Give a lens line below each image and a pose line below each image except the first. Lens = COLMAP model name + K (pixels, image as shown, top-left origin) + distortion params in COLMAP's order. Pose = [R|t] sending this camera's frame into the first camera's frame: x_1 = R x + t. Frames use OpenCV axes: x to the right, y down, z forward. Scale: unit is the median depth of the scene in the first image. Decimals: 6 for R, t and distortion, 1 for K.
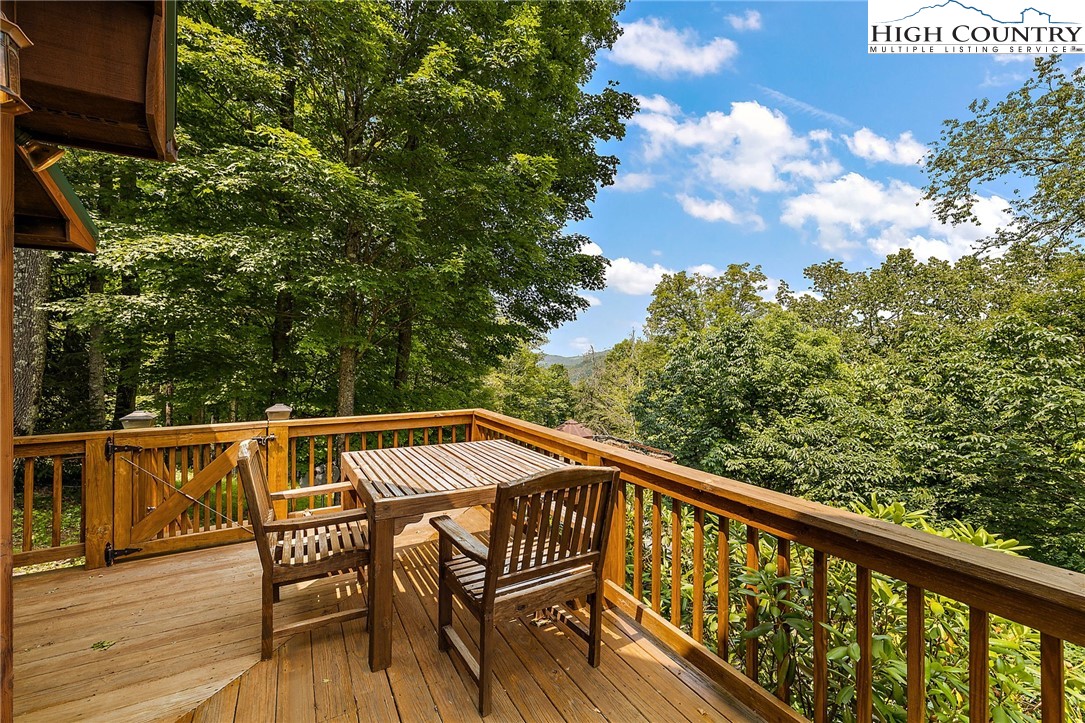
lens RADIAL K [[457.1, 0, 549.3], [0, 457.1, 353.1], [0, 0, 1]] dist [0.001639, 0.000840]
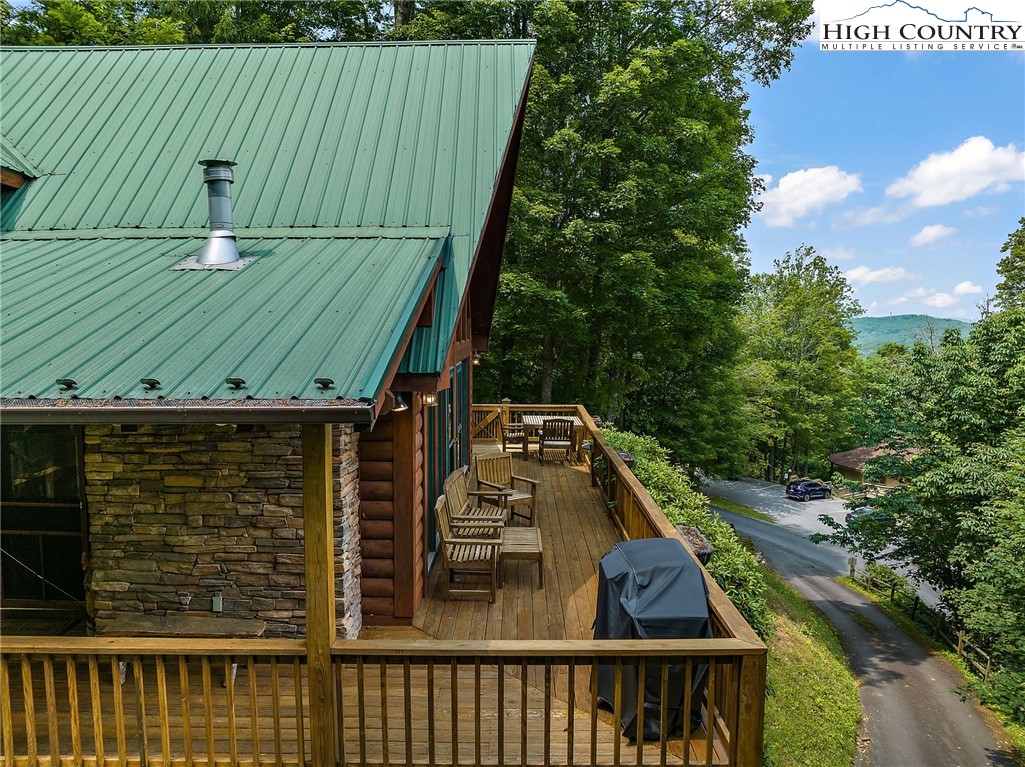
lens RADIAL K [[735.4, 0, 505.6], [0, 735.4, 383.0], [0, 0, 1]] dist [-0.041495, 0.001419]
pose [[0.860698, 0.049586, -0.506695, 0.474439], [-0.001431, 0.995477, 0.094988, -0.114787], [0.509114, -0.081030, 0.856876, -0.803262]]
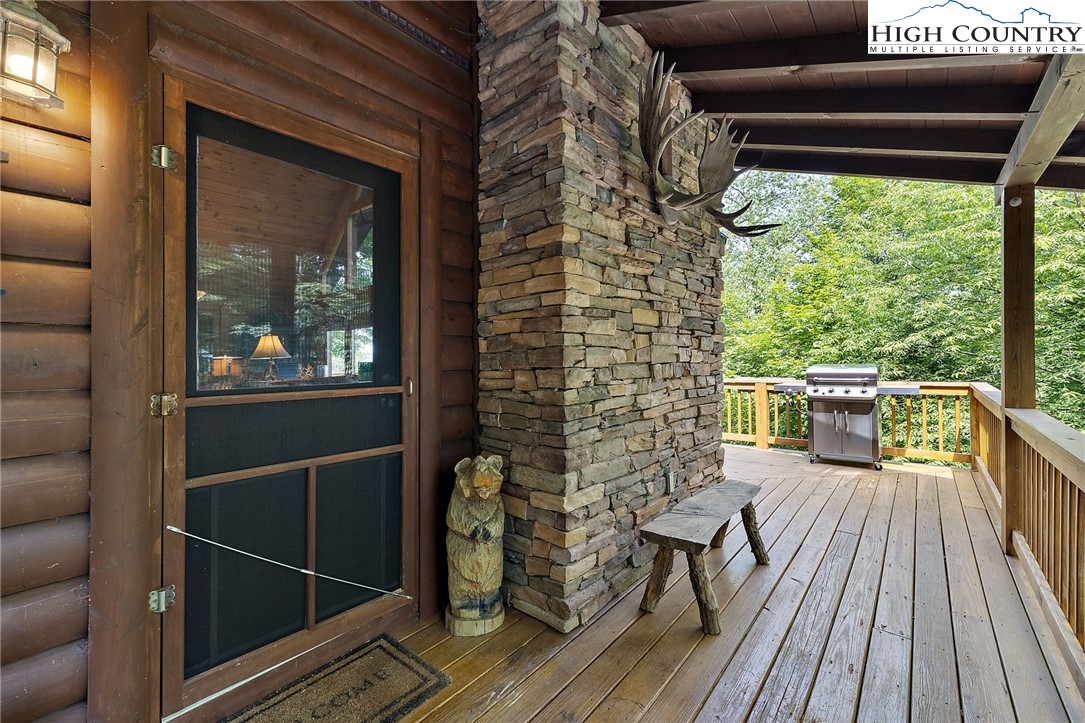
lens RADIAL K [[457.1, 0, 544.4], [0, 457.1, 358.5], [0, 0, 1]] dist [0.001639, 0.000840]
pose [[0.939685, -0.010061, 0.341894, -0.013986], [0.006320, 0.999907, 0.012055, -0.000250], [-0.341984, -0.009167, 0.939661, -0.703032]]
